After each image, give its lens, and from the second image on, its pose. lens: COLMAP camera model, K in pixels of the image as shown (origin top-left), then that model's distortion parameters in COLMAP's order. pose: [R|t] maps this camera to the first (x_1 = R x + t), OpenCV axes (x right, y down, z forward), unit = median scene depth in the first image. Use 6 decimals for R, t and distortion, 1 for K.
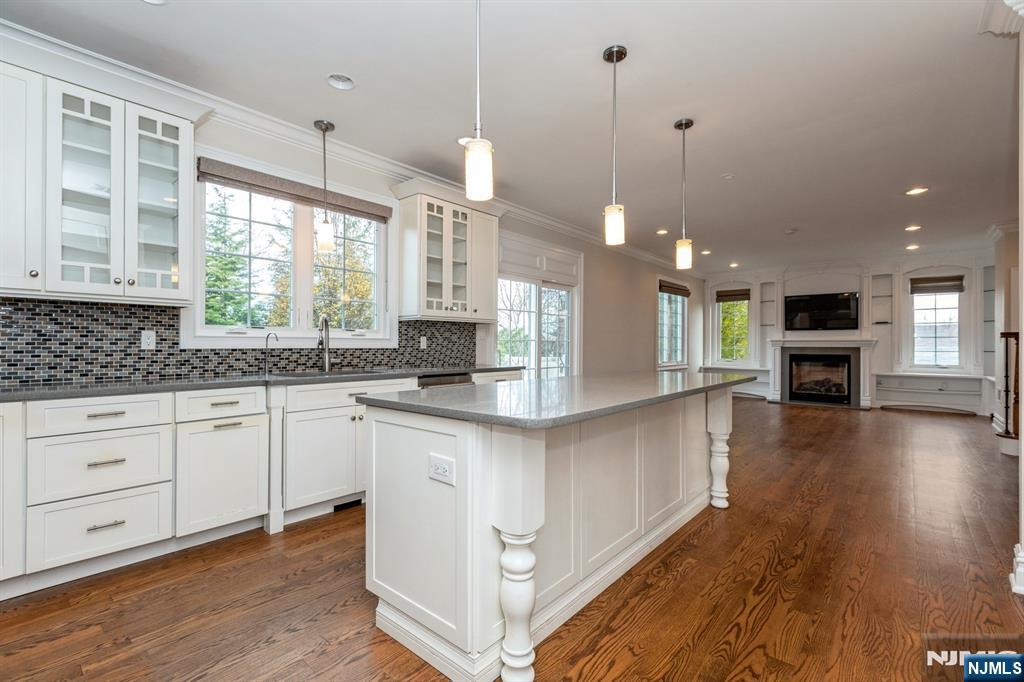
lens RADIAL K [[454.3, 0, 498.2], [0, 454.3, 342.8], [0, 0, 1]] dist [-0.003511, -0.000206]
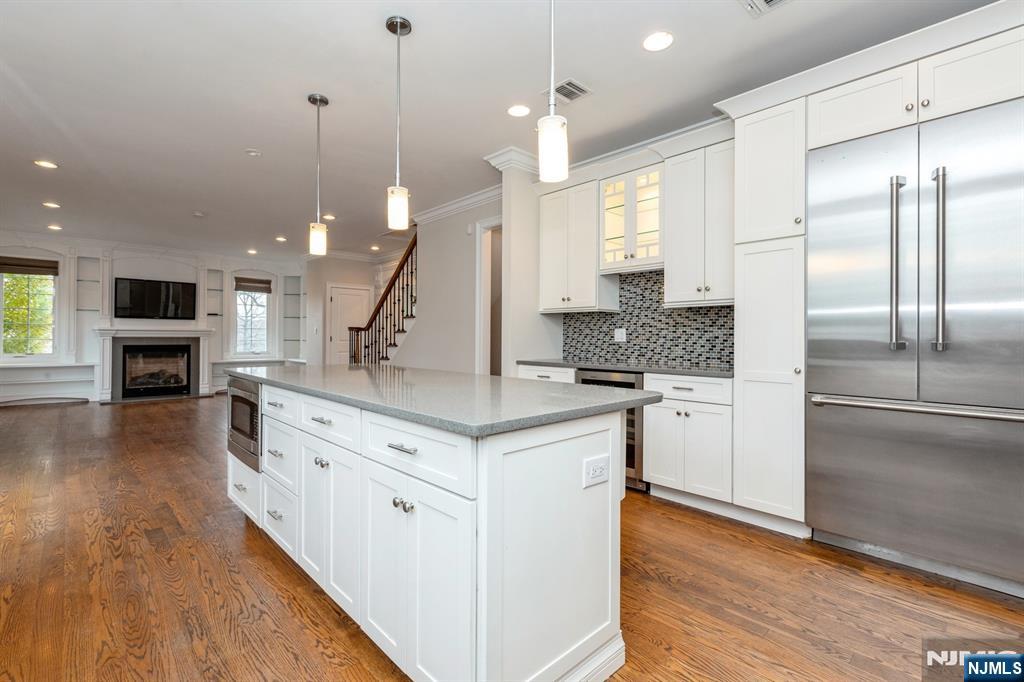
lens RADIAL K [[464.9, 0, 514.1], [0, 464.9, 333.8], [0, 0, 1]] dist [0.003197, -0.000320]
pose [[0.076152, 0.005043, 0.997083, -0.409534], [-0.008305, 0.999956, -0.004424, 0.001698], [-0.997062, -0.007944, 0.076190, 0.410732]]
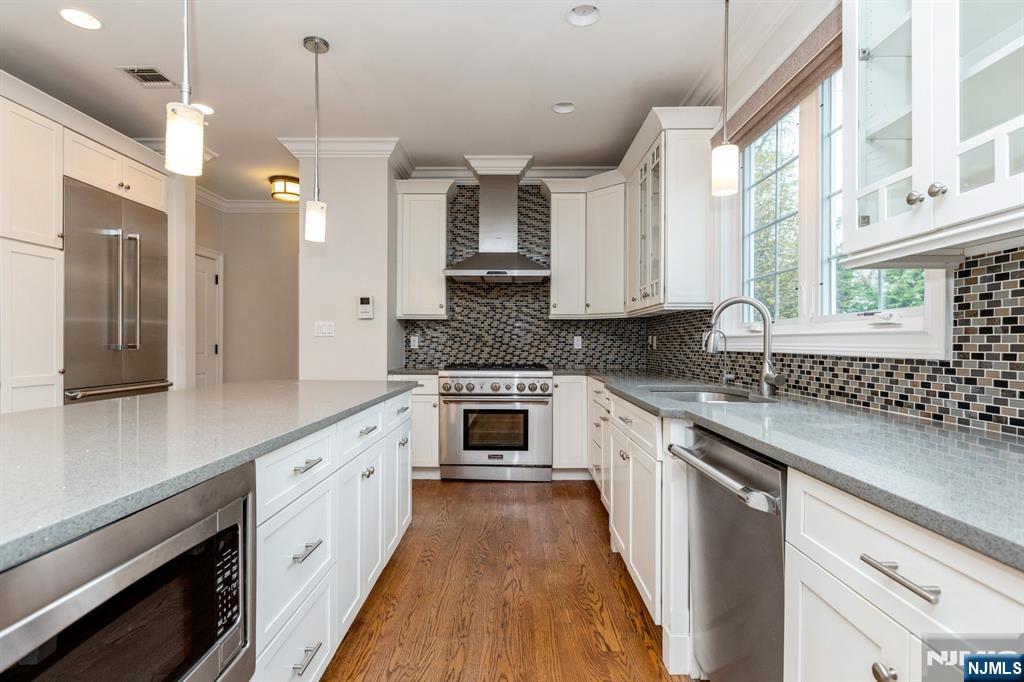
lens RADIAL K [[500.9, 0, 506.1], [0, 500.9, 327.8], [0, 0, 1]] dist [0.011225, -0.000803]
pose [[-0.751845, -0.027446, -0.658768, 0.225156], [-0.005805, 0.999370, -0.035012, 0.003754], [0.659314, -0.022500, -0.751531, 1.057872]]
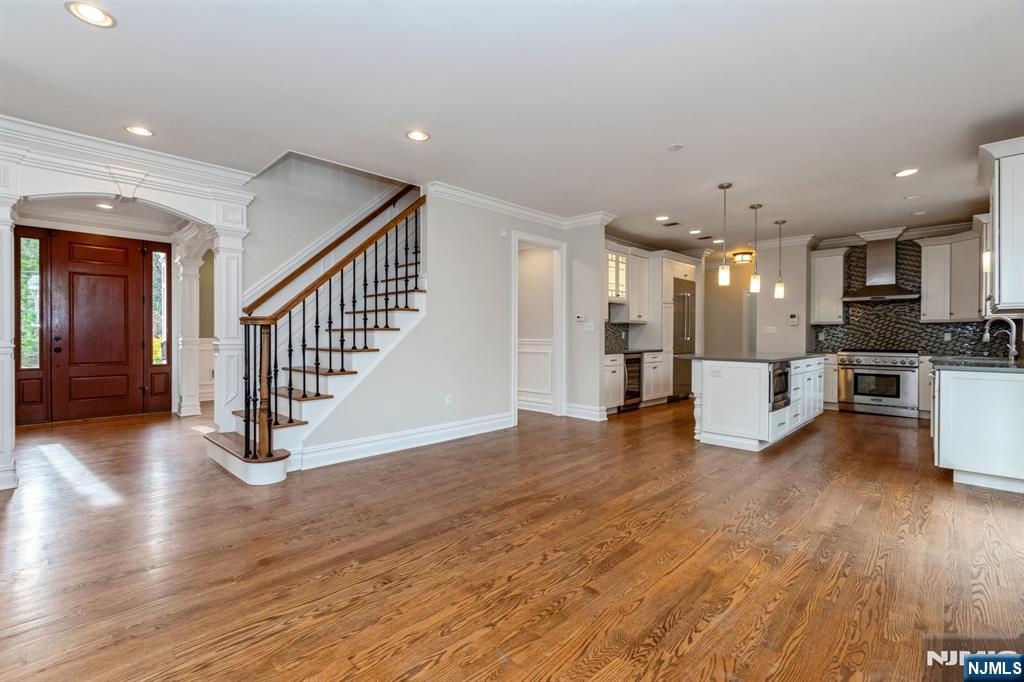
lens RADIAL K [[454.3, 0, 498.2], [0, 454.3, 342.8], [0, 0, 1]] dist [-0.003511, -0.000206]
pose [[-0.998393, -0.007442, 0.056181, 0.848638], [-0.006768, 0.999903, 0.012187, 0.008634], [-0.056266, 0.011787, -0.998346, 1.995421]]
